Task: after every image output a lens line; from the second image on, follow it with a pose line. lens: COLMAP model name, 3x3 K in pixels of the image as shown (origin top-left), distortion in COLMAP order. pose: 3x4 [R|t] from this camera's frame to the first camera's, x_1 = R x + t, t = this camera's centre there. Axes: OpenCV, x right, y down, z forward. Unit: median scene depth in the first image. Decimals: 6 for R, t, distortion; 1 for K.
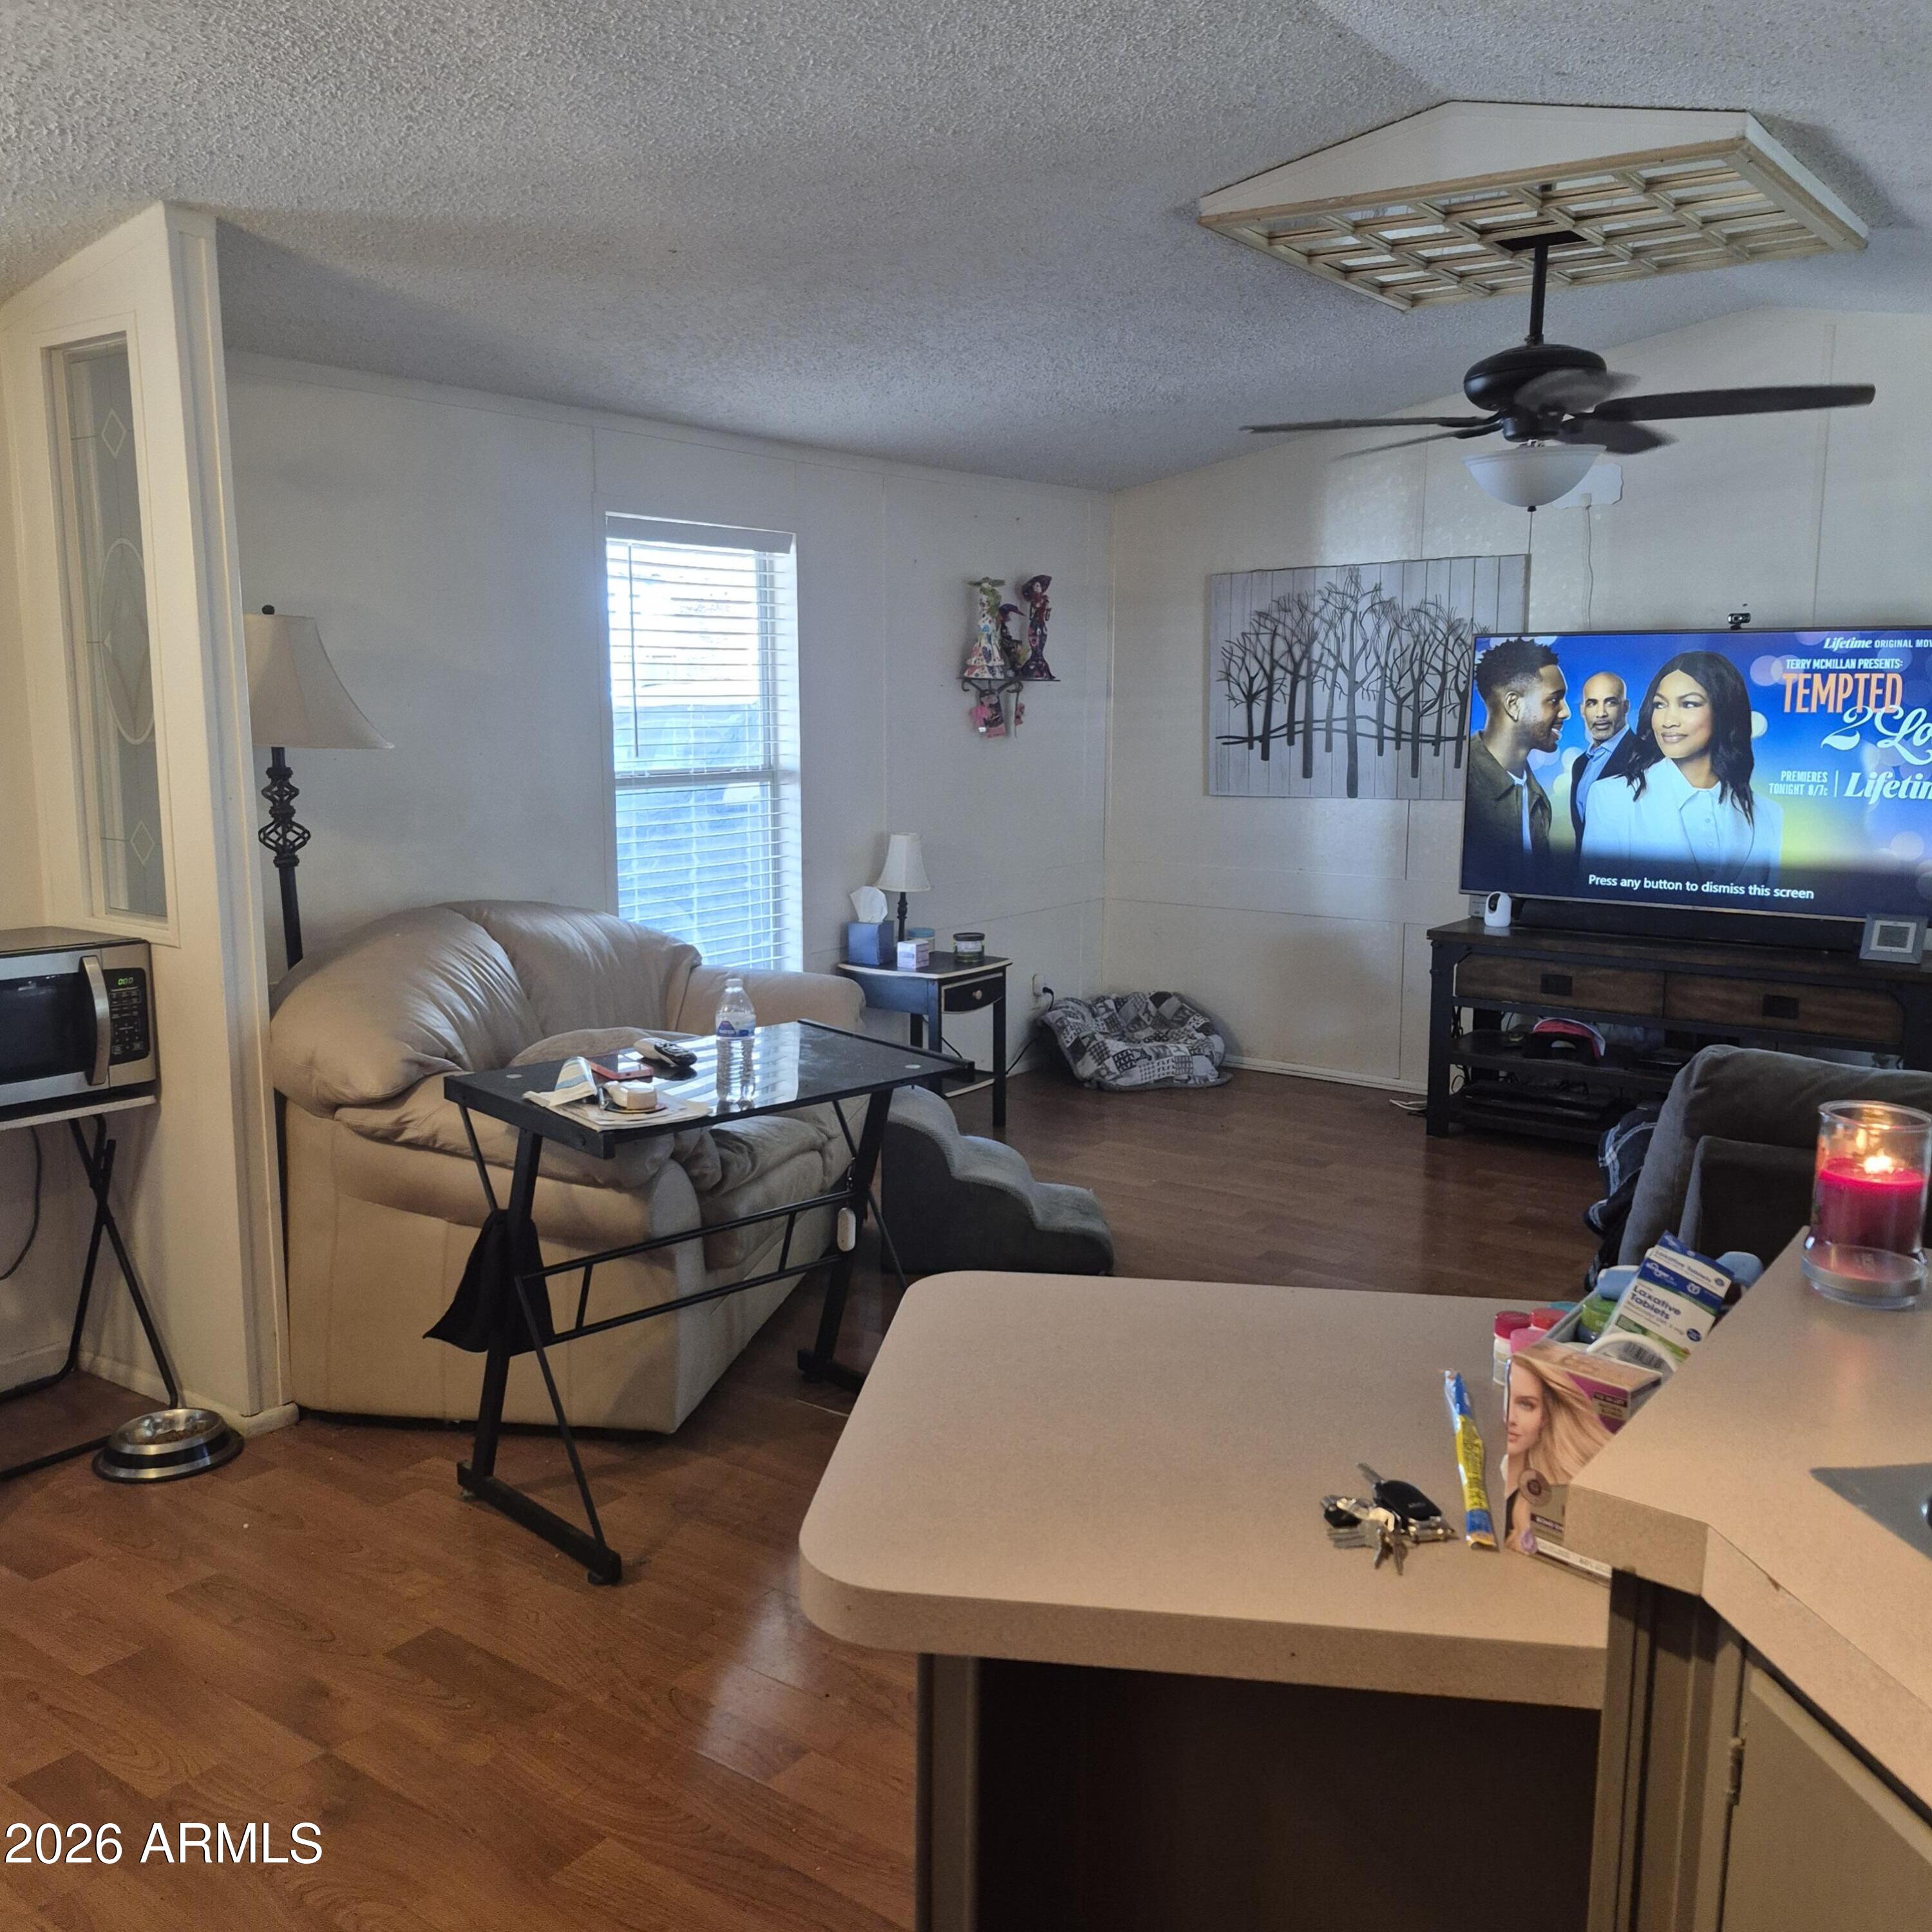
lens RADIAL K [[1793.6, 0, 922.3], [0, 1793.6, 941.2], [0, 0, 1]] dist [0.094830, -0.142229]
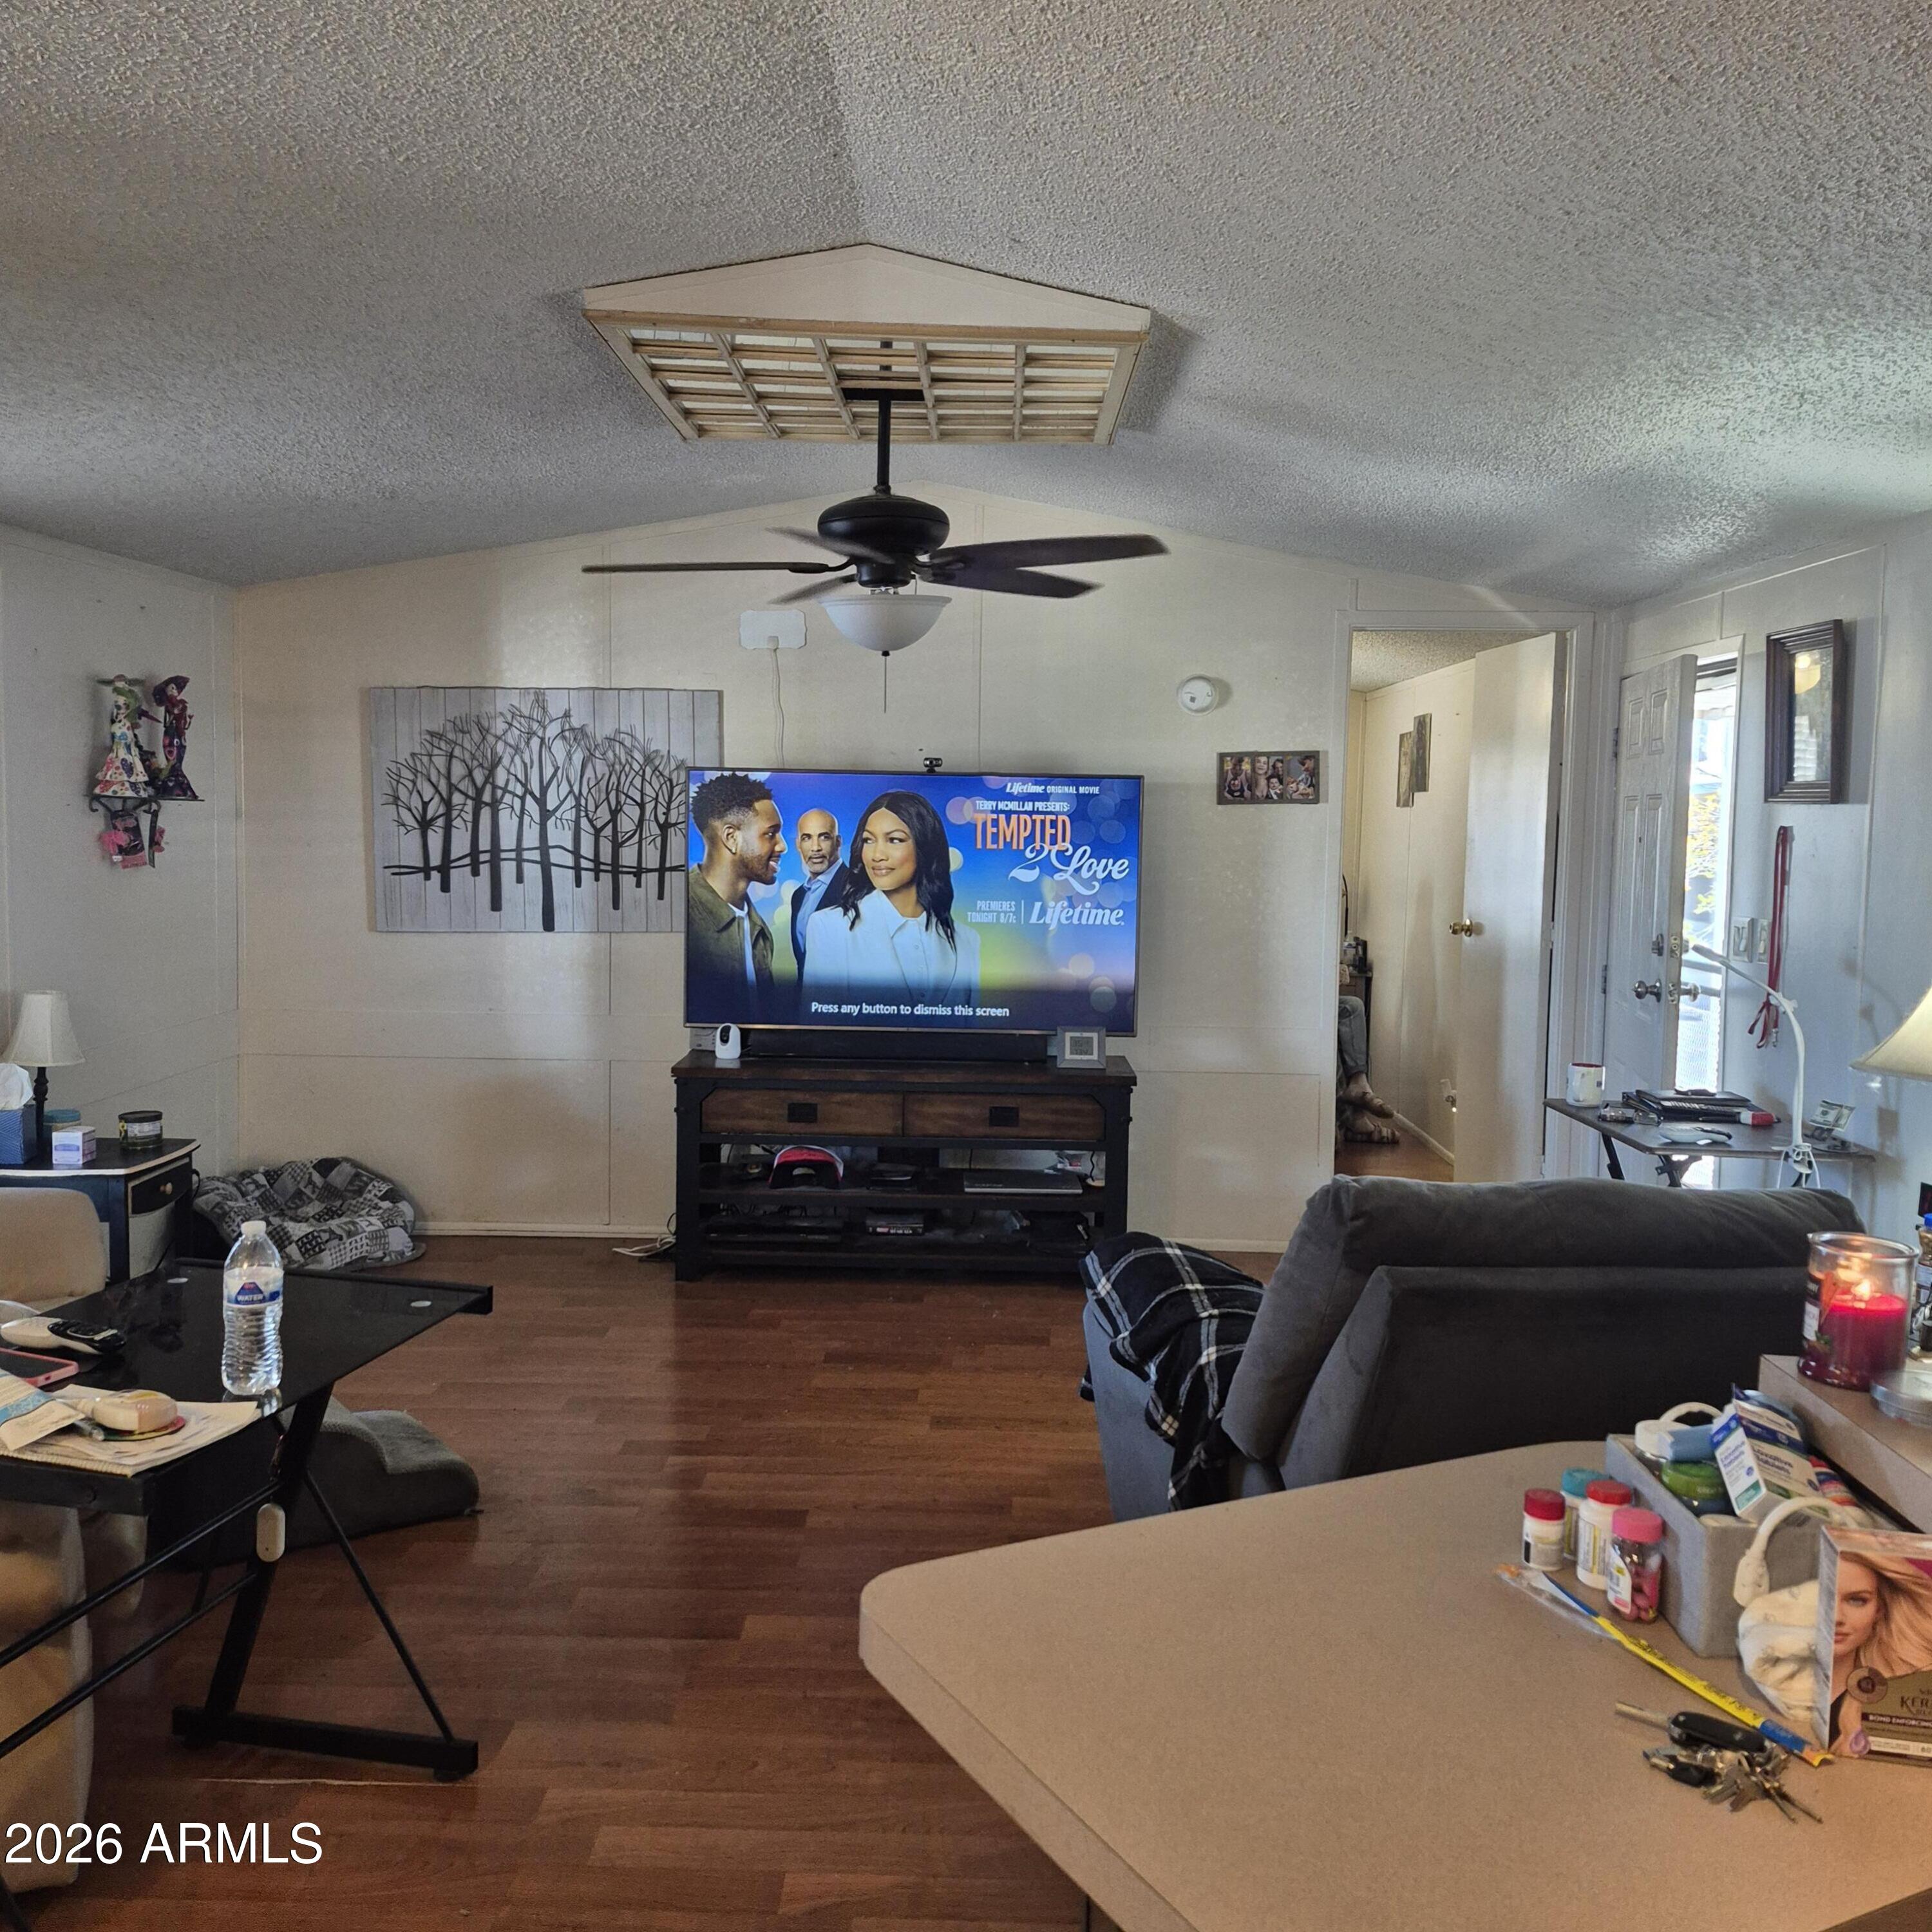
lens RADIAL K [[1797.2, 0, 968.6], [0, 1797.2, 926.6], [0, 0, 1]] dist [0.157035, -0.198657]
pose [[0.809630, -0.023147, 0.586483, -0.157802], [0.065839, 0.996497, -0.051561, -0.020791], [-0.583236, 0.080359, 0.808318, 0.115352]]
